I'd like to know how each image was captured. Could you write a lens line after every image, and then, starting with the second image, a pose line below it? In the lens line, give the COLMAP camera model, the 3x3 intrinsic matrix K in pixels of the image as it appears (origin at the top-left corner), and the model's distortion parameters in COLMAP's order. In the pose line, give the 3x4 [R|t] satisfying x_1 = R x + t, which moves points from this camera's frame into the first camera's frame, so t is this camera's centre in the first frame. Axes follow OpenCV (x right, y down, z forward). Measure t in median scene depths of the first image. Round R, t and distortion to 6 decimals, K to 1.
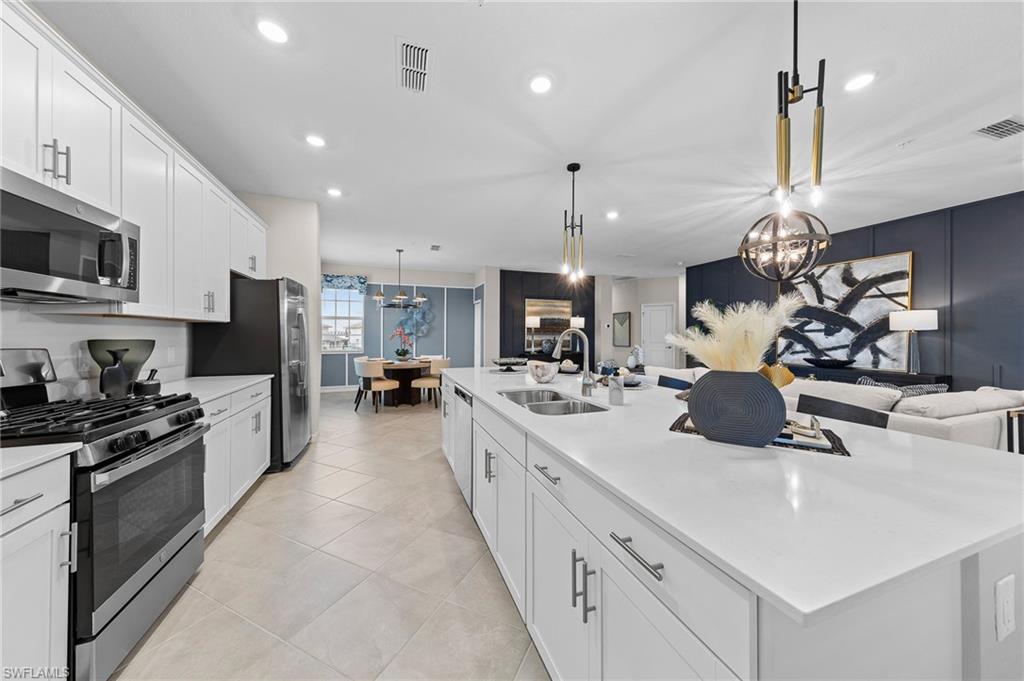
lens RADIAL K [[339.2, 0, 511.4], [0, 339.2, 334.2], [0, 0, 1]] dist [0.001619, 0.000082]
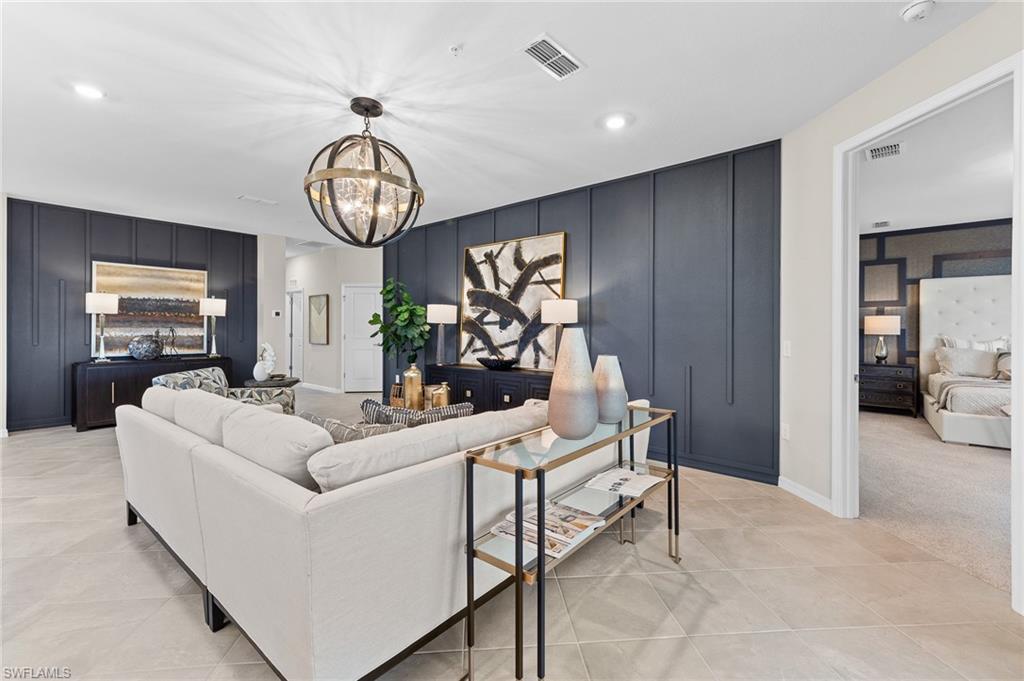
lens RADIAL K [[431.2, 0, 508.2], [0, 431.2, 326.5], [0, 0, 1]] dist [0.000191, -0.000245]
pose [[0.864906, 0.003261, 0.501923, 0.431752], [-0.003530, 0.999994, -0.000414, -0.001962], [-0.501921, -0.001414, 0.864912, 0.104637]]
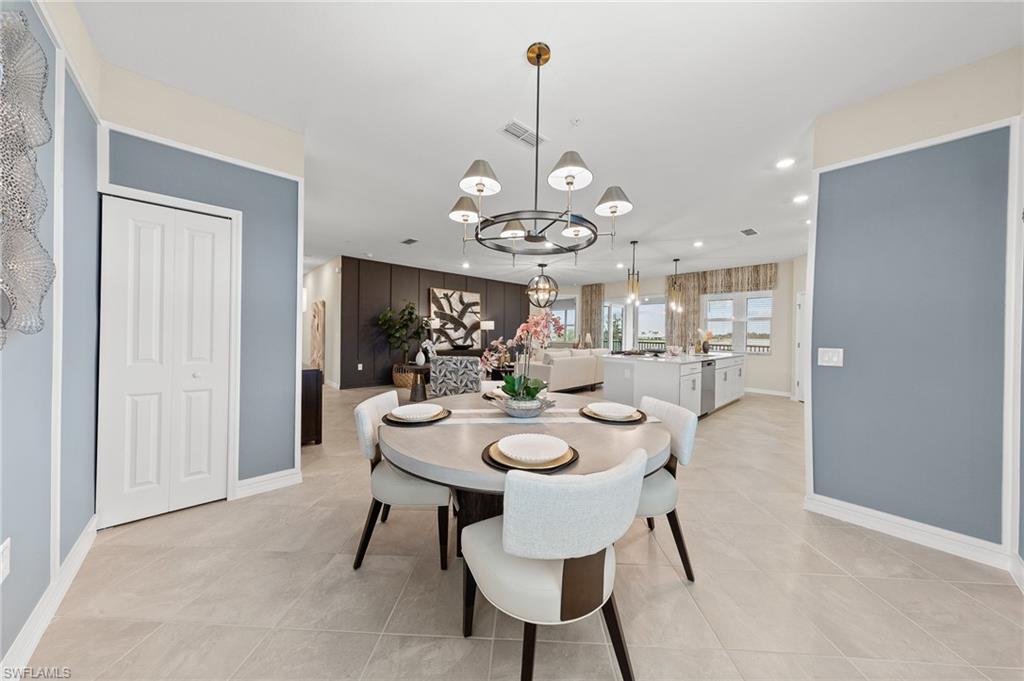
lens RADIAL K [[327.8, 0, 508.7], [0, 327.8, 336.1], [0, 0, 1]] dist [0.002351, 0.000025]
pose [[-0.388018, -0.012299, 0.921570, -0.730157], [-0.017177, 0.999834, 0.006112, 0.012229], [-0.921492, -0.013458, -0.388165, 1.408272]]
